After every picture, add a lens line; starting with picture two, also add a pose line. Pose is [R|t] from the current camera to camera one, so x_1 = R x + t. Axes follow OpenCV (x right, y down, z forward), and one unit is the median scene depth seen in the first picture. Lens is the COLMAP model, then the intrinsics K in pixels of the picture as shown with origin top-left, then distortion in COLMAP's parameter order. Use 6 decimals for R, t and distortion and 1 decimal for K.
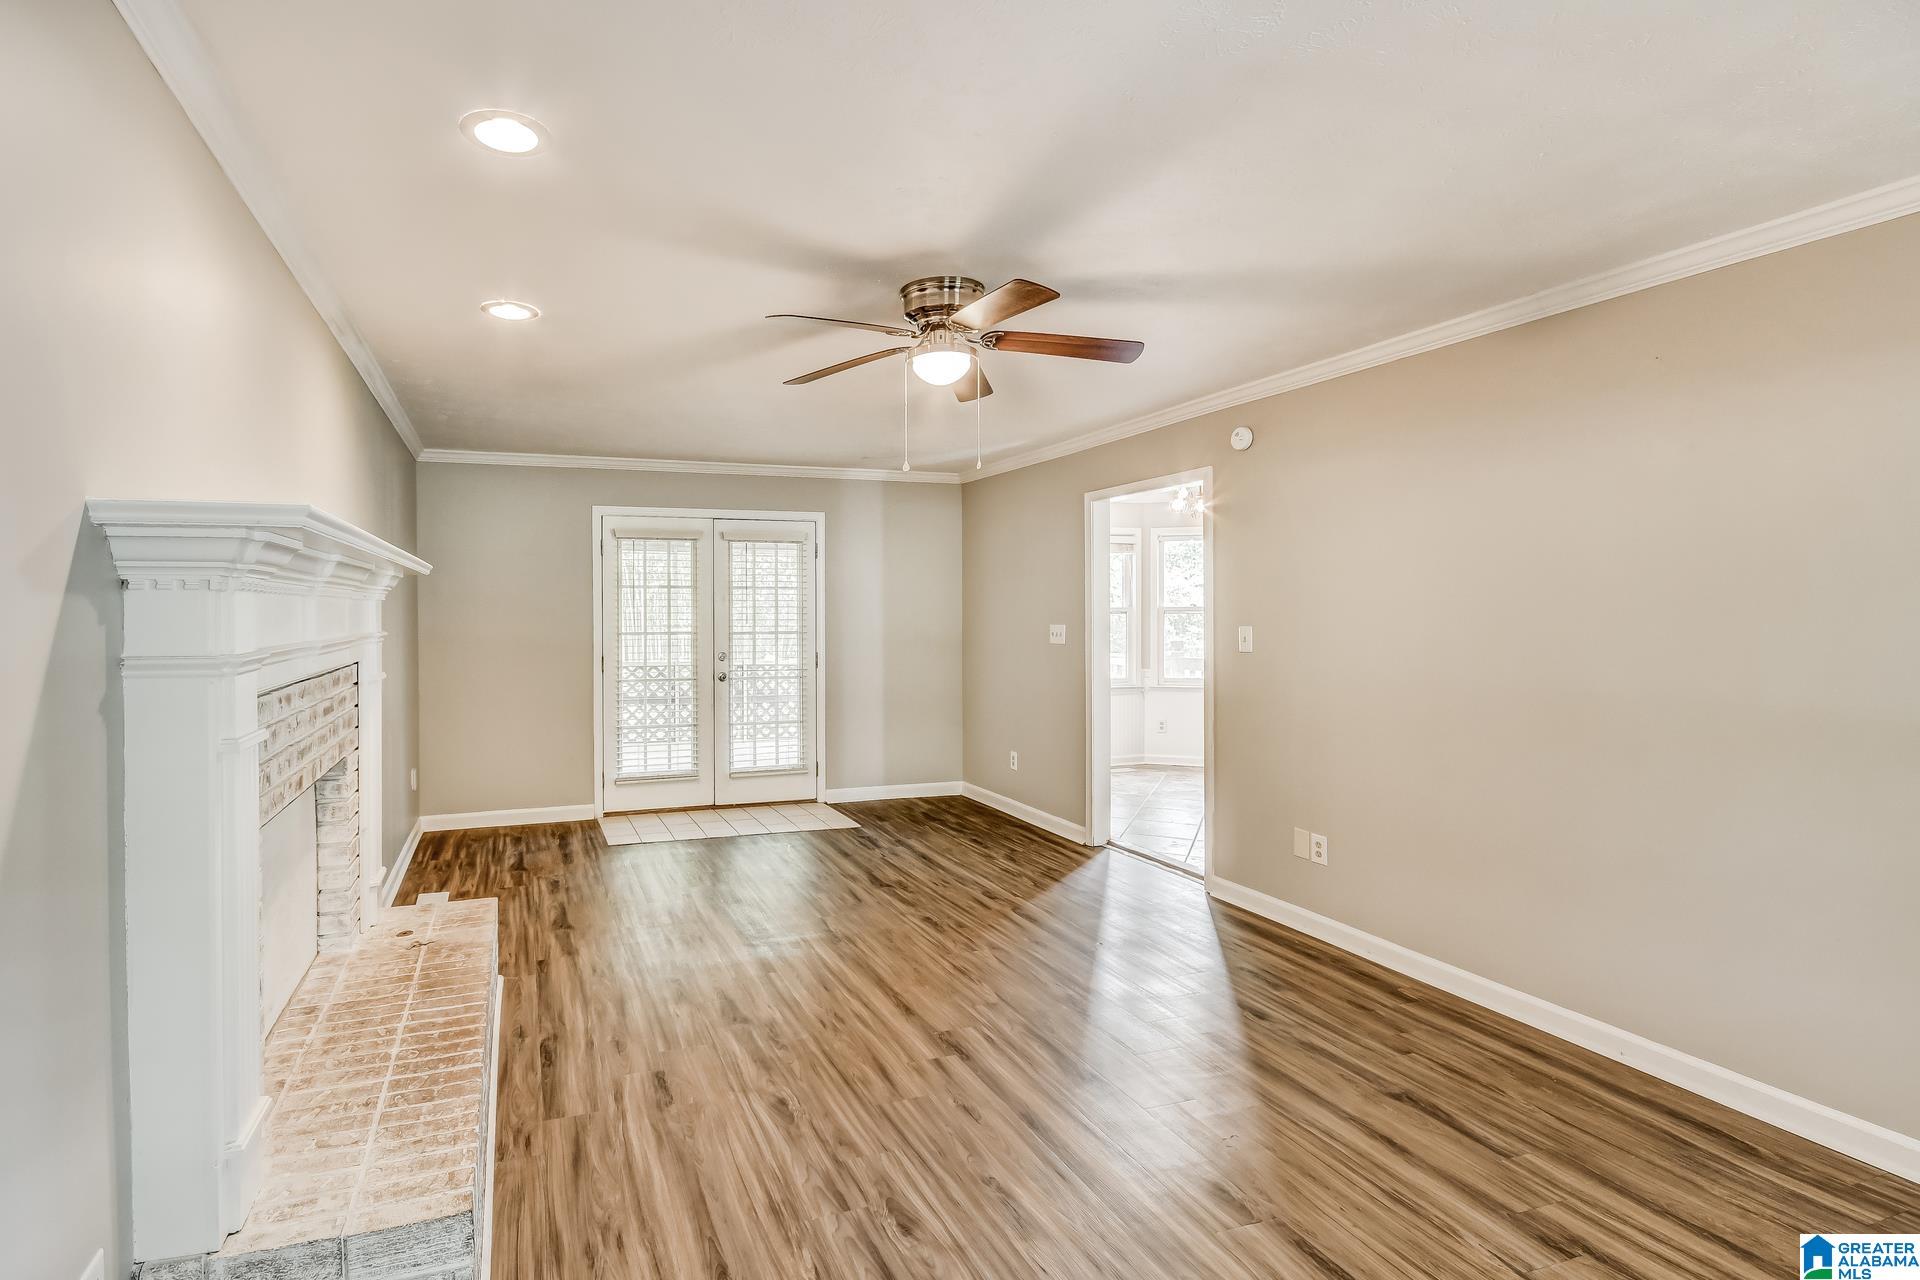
lens RADIAL K [[877.8, 0, 962.3], [0, 877.8, 640.7], [0, 0, 1]] dist [0.016782, -0.013086]
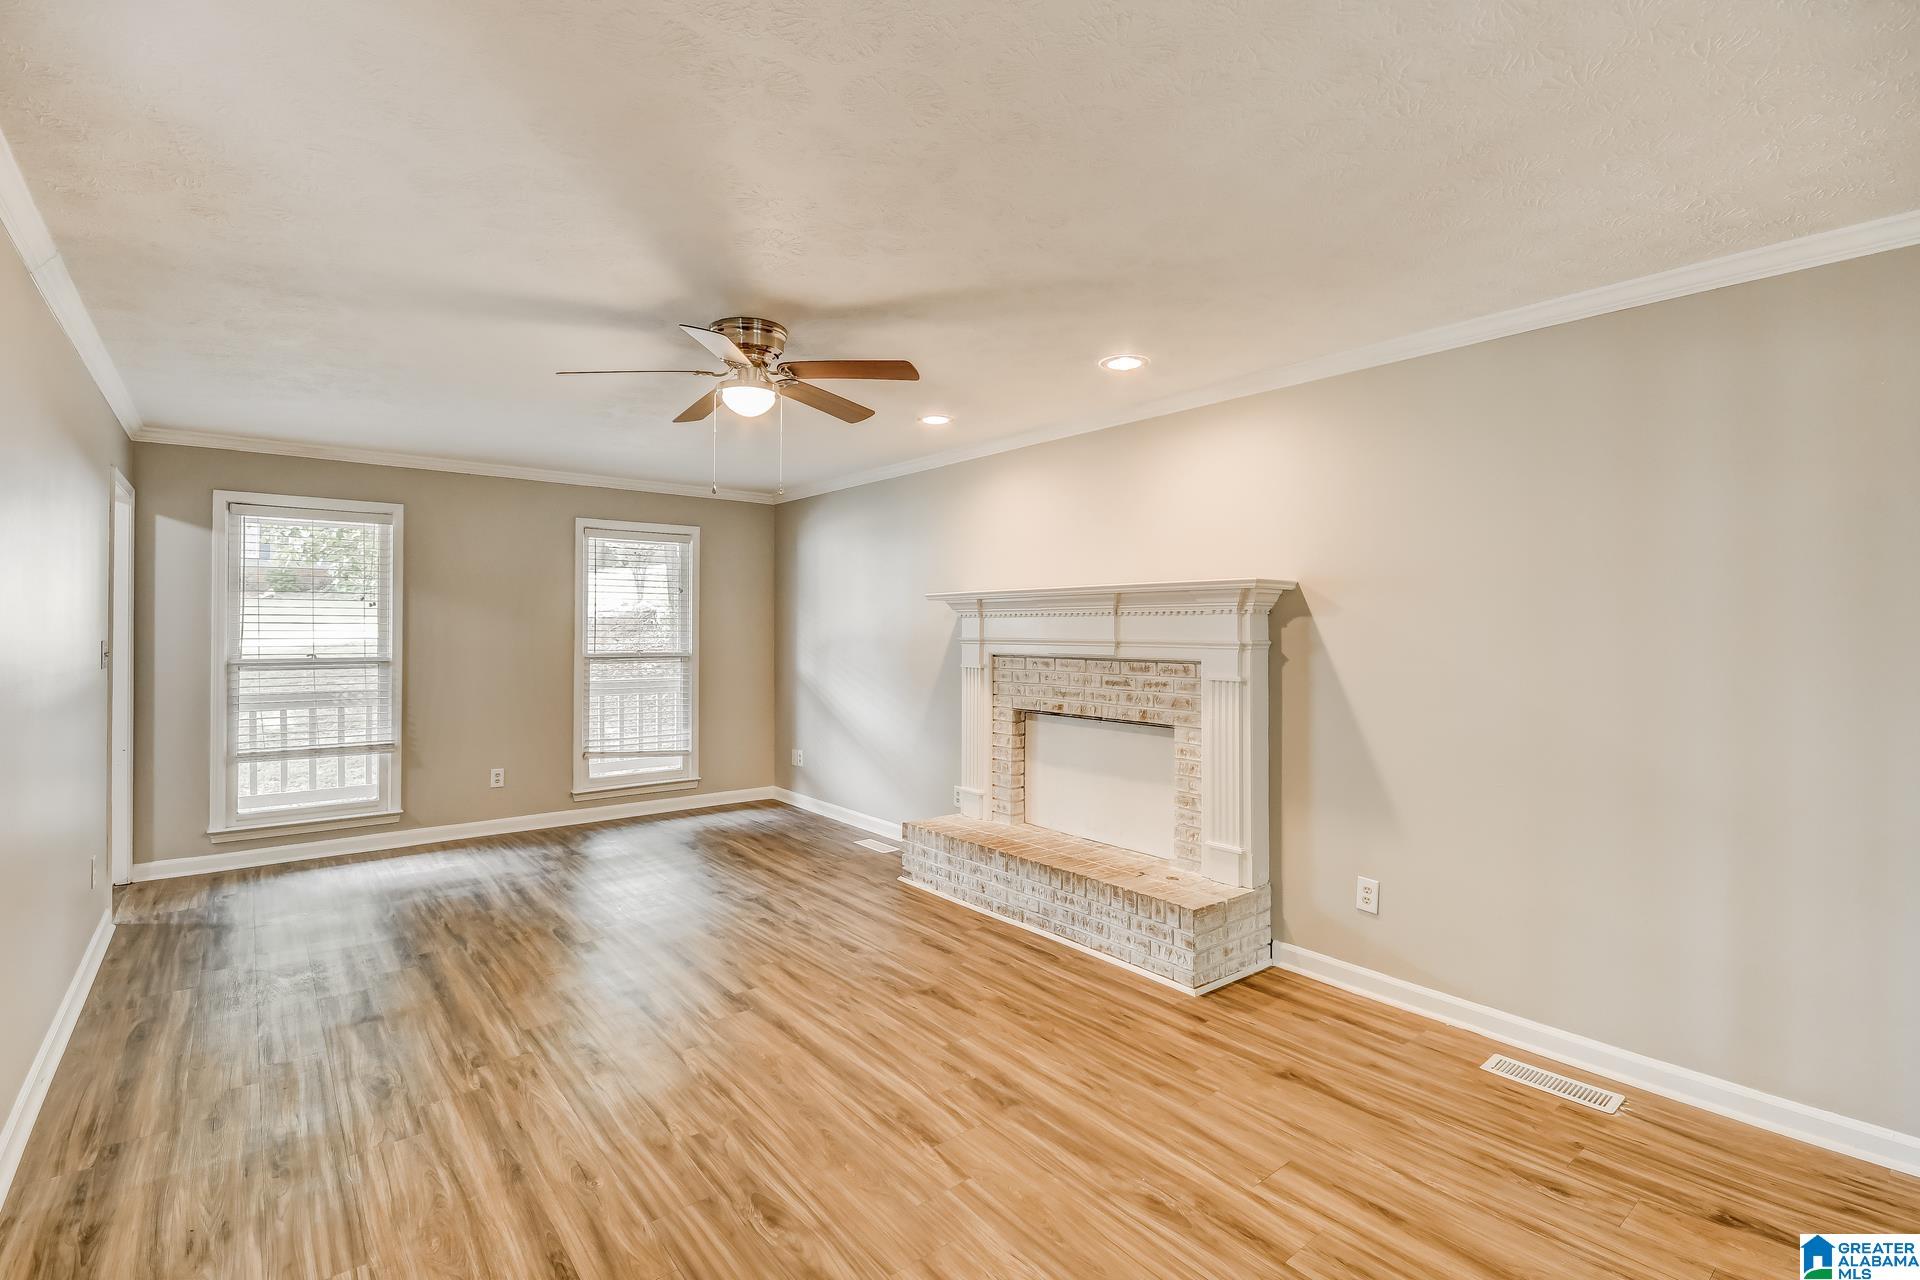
lens RADIAL K [[877.8, 0, 962.3], [0, 877.8, 640.7], [0, 0, 1]] dist [0.016782, -0.013086]
pose [[-0.976703, 0.005855, -0.214514, -0.052222], [-0.005120, 0.998707, 0.050573, -0.077838], [0.214532, 0.050494, -0.975411, 2.043662]]
